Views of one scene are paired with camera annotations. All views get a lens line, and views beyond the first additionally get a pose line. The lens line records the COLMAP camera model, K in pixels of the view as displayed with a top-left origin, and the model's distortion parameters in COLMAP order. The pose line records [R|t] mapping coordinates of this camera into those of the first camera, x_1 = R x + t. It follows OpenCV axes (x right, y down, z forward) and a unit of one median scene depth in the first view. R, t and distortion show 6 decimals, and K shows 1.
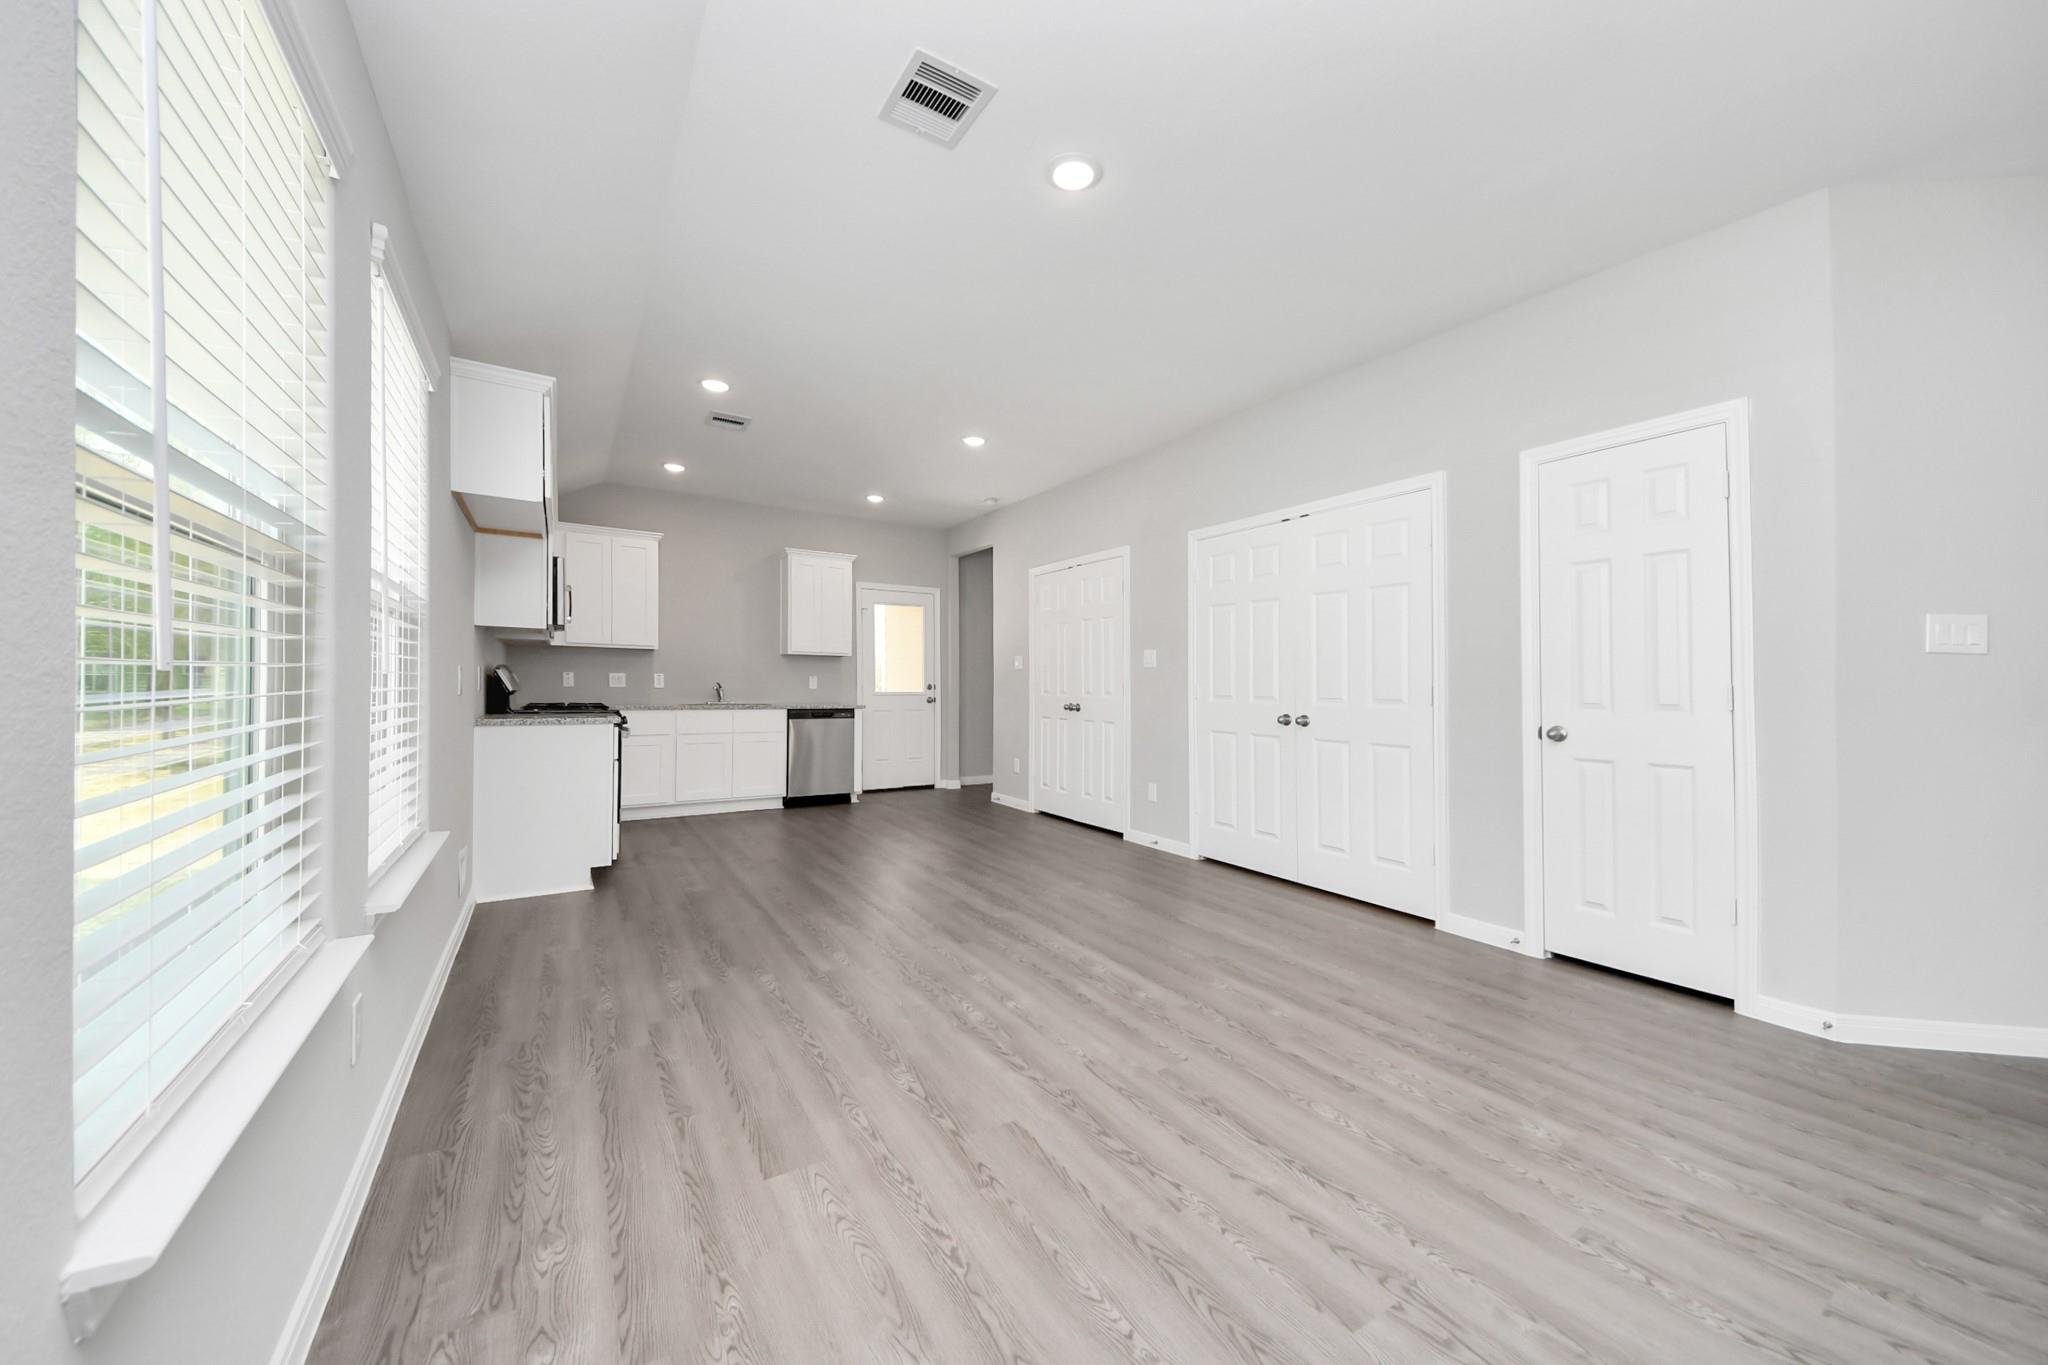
lens RADIAL K [[732.0, 0, 1011.6], [0, 732.0, 677.9], [0, 0, 1]] dist [0.020286, -0.015339]
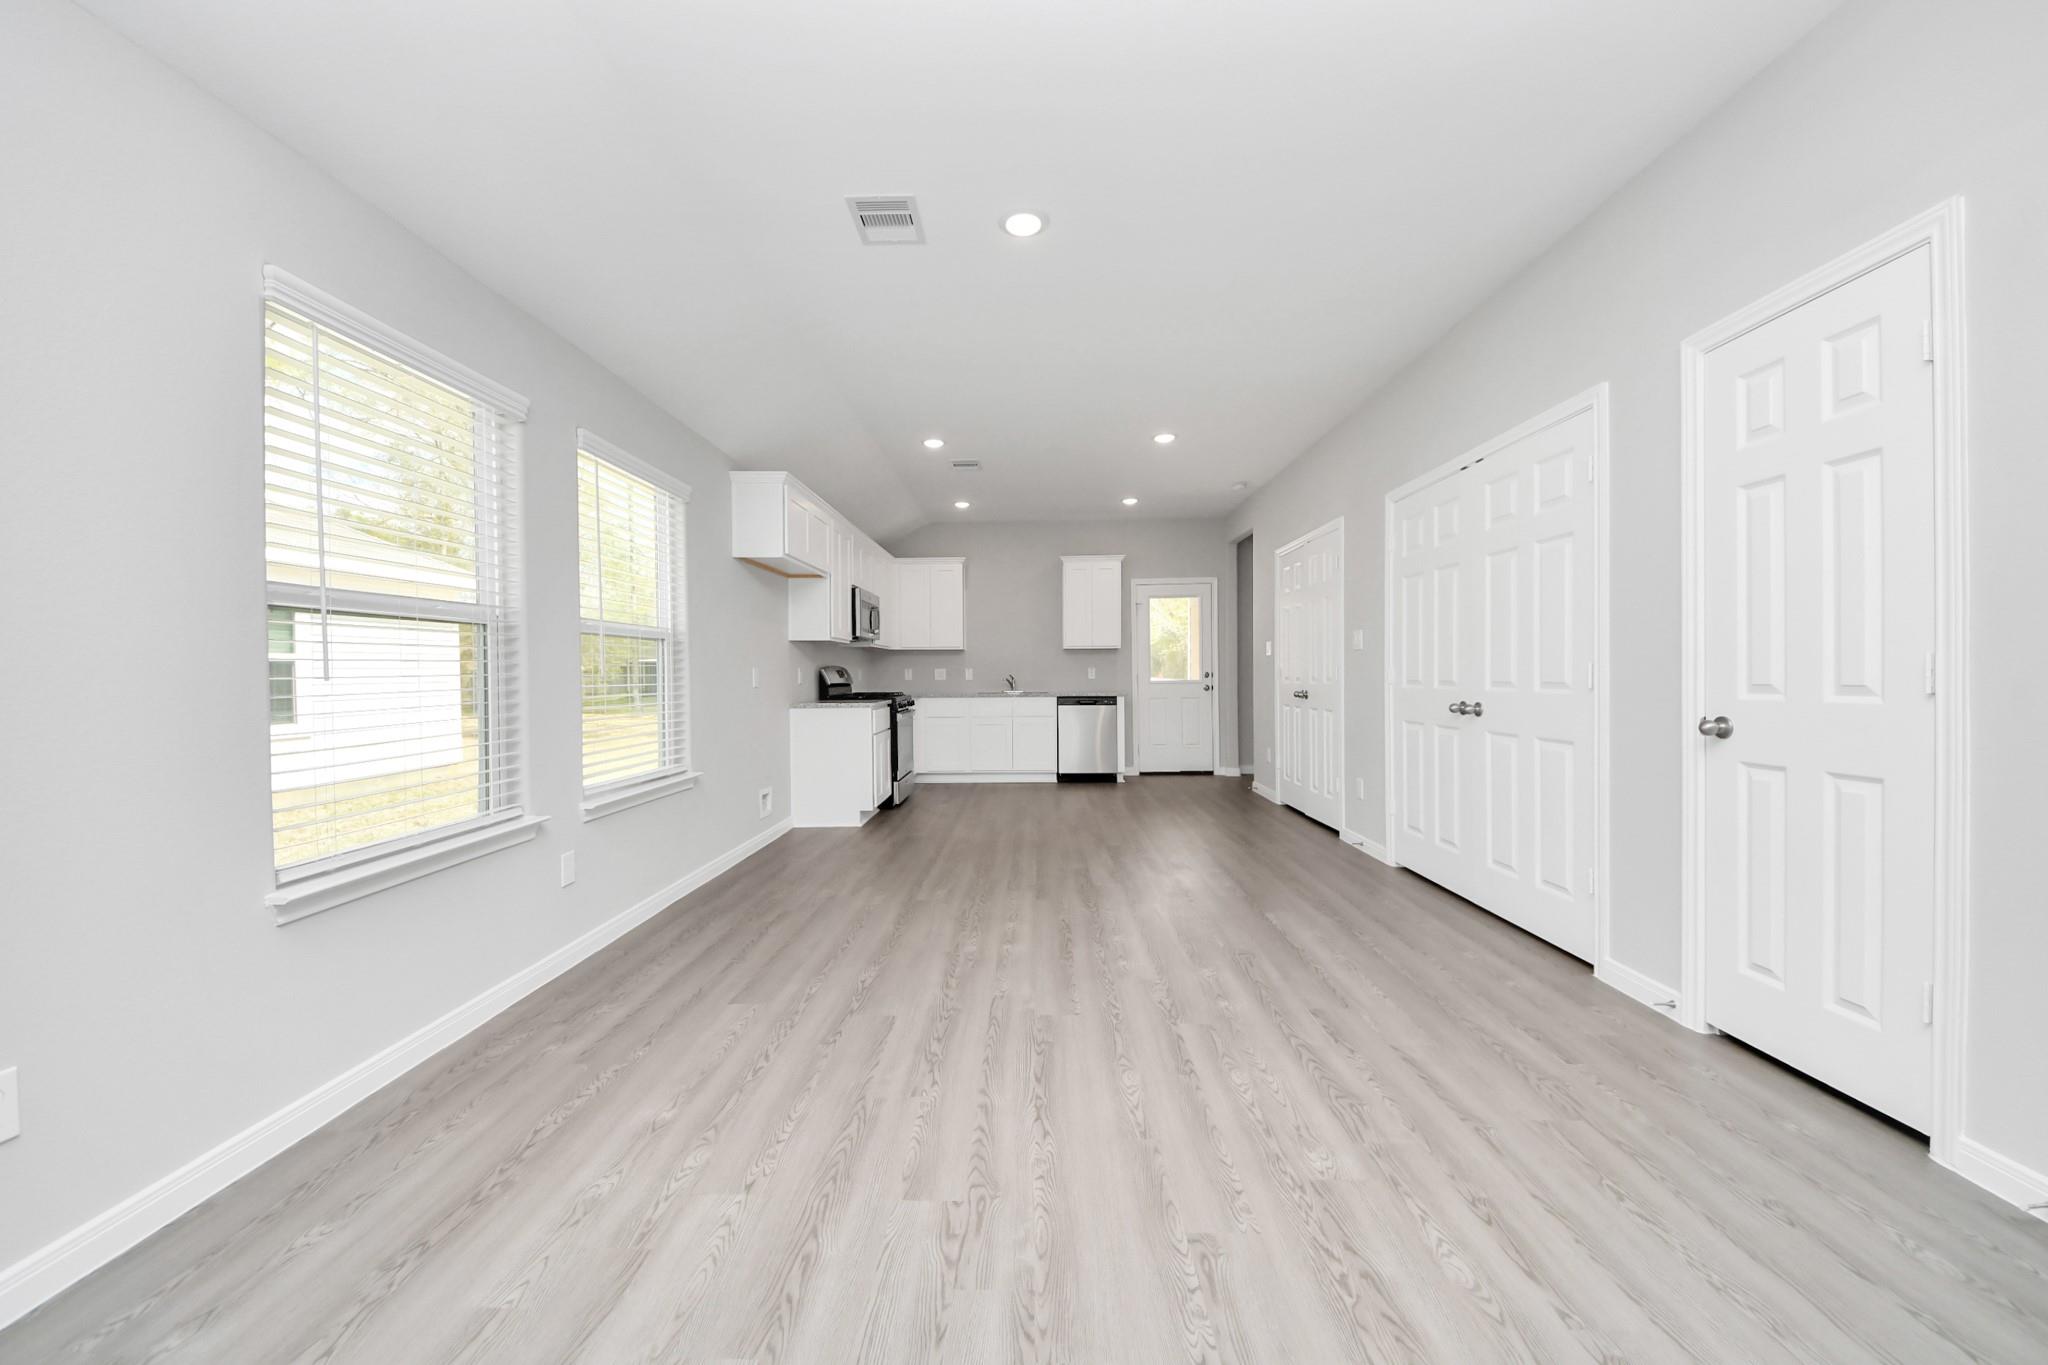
lens RADIAL K [[714.6, 0, 1020.4], [0, 714.6, 676.5], [0, 0, 1]] dist [0.018792, -0.009330]
pose [[0.845121, -0.017519, -0.534287, 0.423680], [0.024722, 0.999674, 0.006326, 0.003378], [0.534002, -0.018555, 0.845279, 0.033034]]
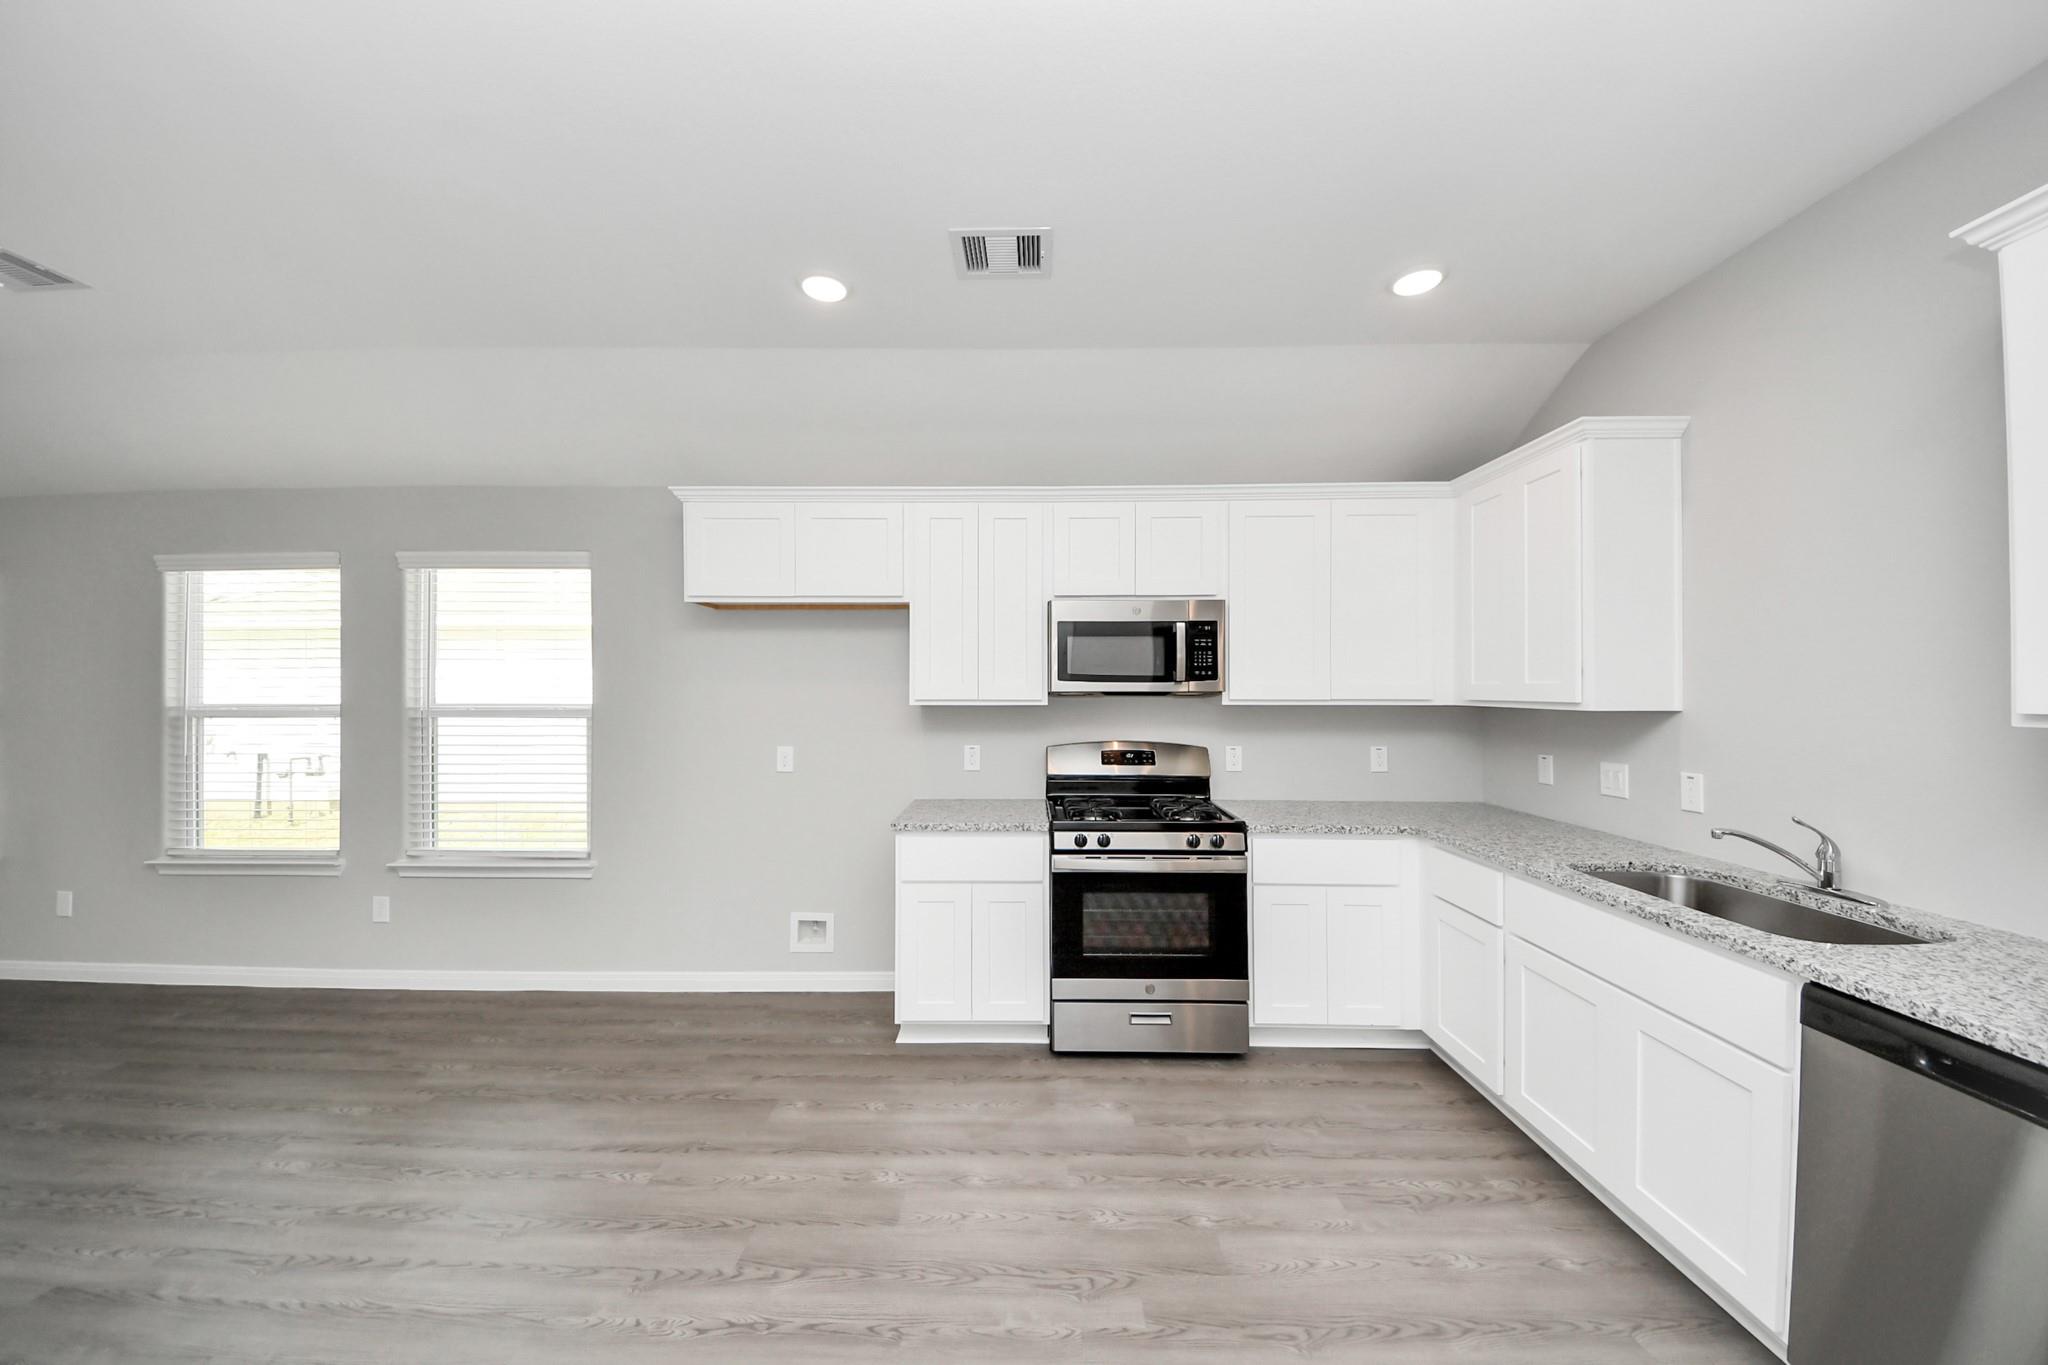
lens RADIAL K [[726.0, 0, 1039.7], [0, 726.0, 683.8], [0, 0, 1]] dist [0.038552, -0.022334]
pose [[-0.521880, -0.023418, -0.852698, 0.012078], [-0.002561, 0.999662, -0.025887, -0.071074], [0.853015, -0.011326, -0.521763, 1.583141]]
